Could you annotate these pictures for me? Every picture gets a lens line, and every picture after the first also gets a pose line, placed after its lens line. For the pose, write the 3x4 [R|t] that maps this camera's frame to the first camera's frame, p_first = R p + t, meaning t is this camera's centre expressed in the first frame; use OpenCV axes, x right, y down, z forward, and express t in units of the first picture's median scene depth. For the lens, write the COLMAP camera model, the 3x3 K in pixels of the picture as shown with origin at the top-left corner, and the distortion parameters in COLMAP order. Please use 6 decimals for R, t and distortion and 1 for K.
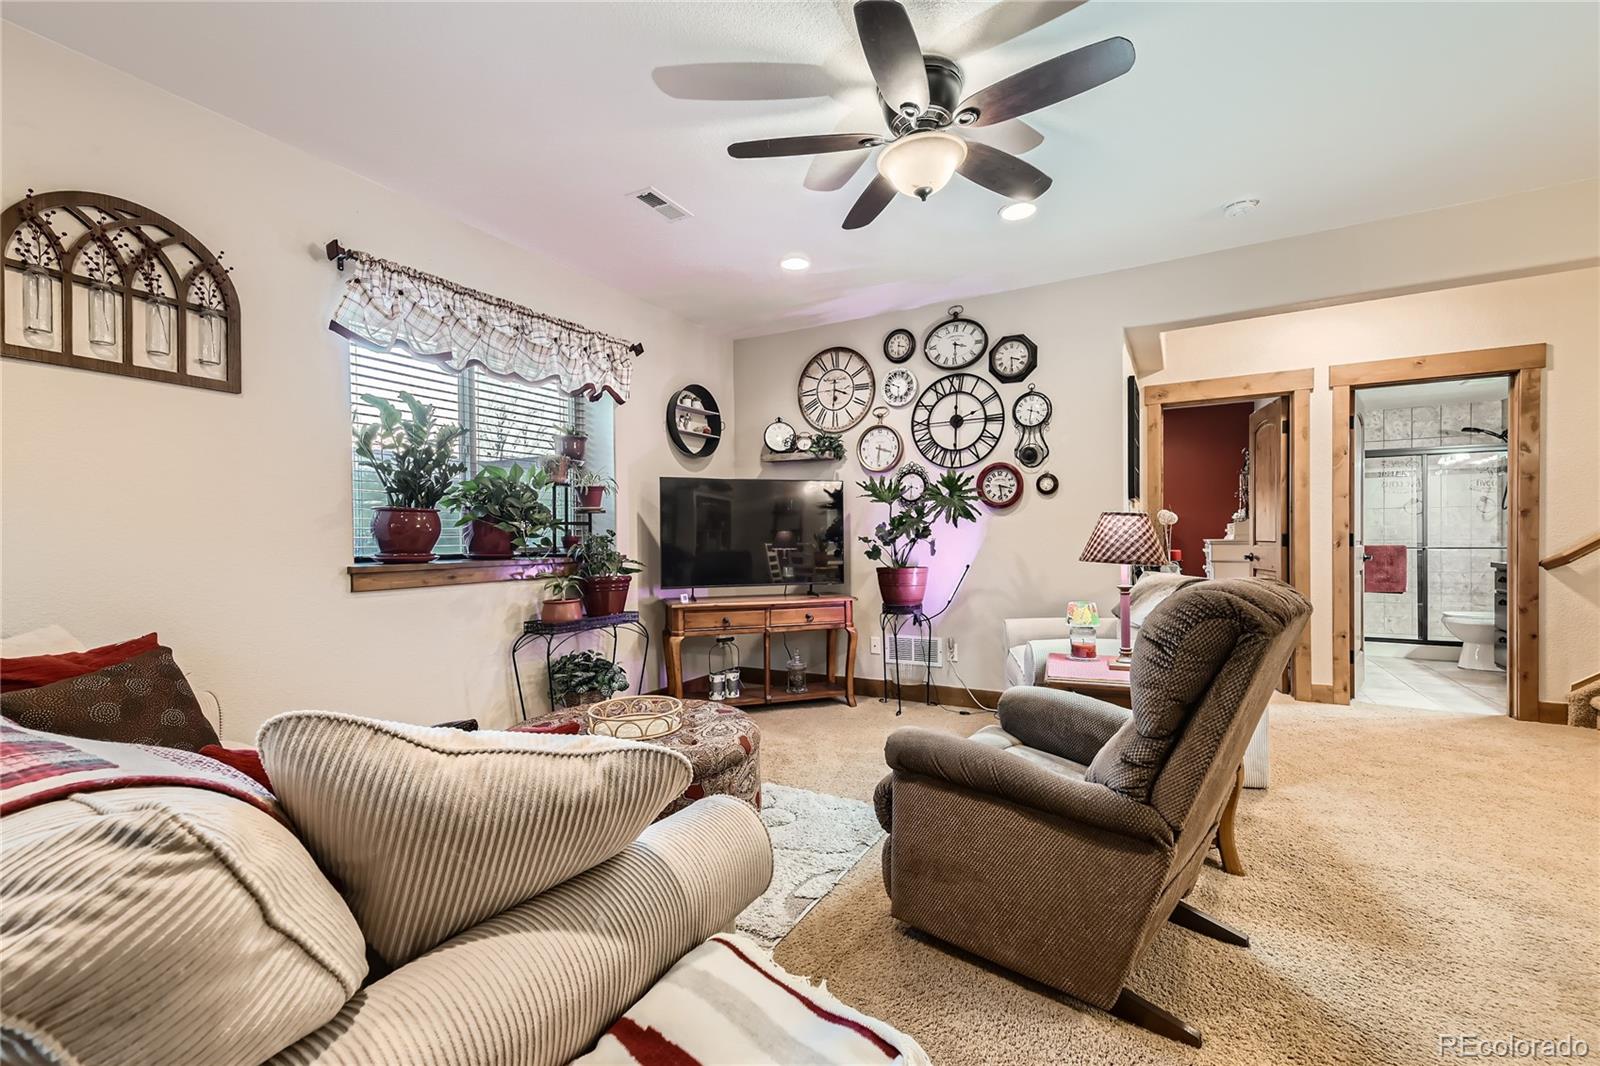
lens RADIAL K [[678.2, 0, 807.7], [0, 678.2, 535.7], [0, 0, 1]] dist [0.031359, -0.008390]
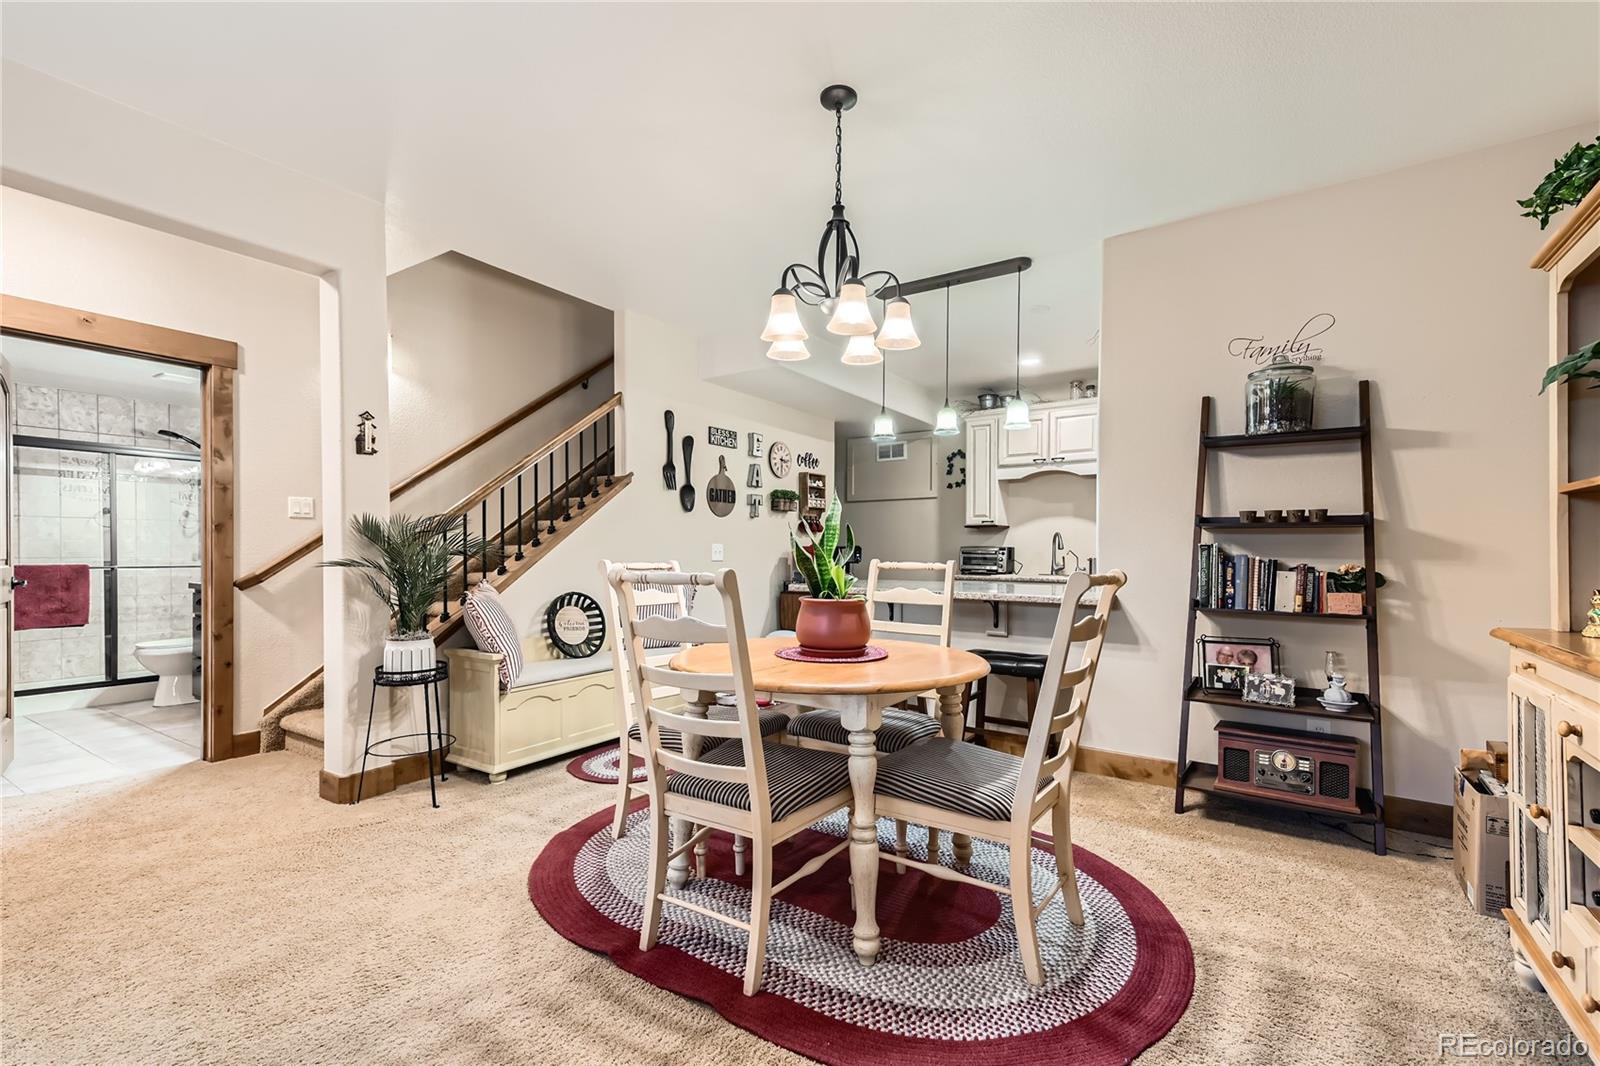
lens RADIAL K [[688.9, 0, 802.9], [0, 688.9, 567.3], [0, 0, 1]] dist [0.018074, -0.000195]
pose [[0.083939, -0.013864, 0.996374, 0.161862], [-0.006116, 0.999877, 0.014428, 0.000504], [-0.996452, -0.007305, 0.083844, 0.141823]]
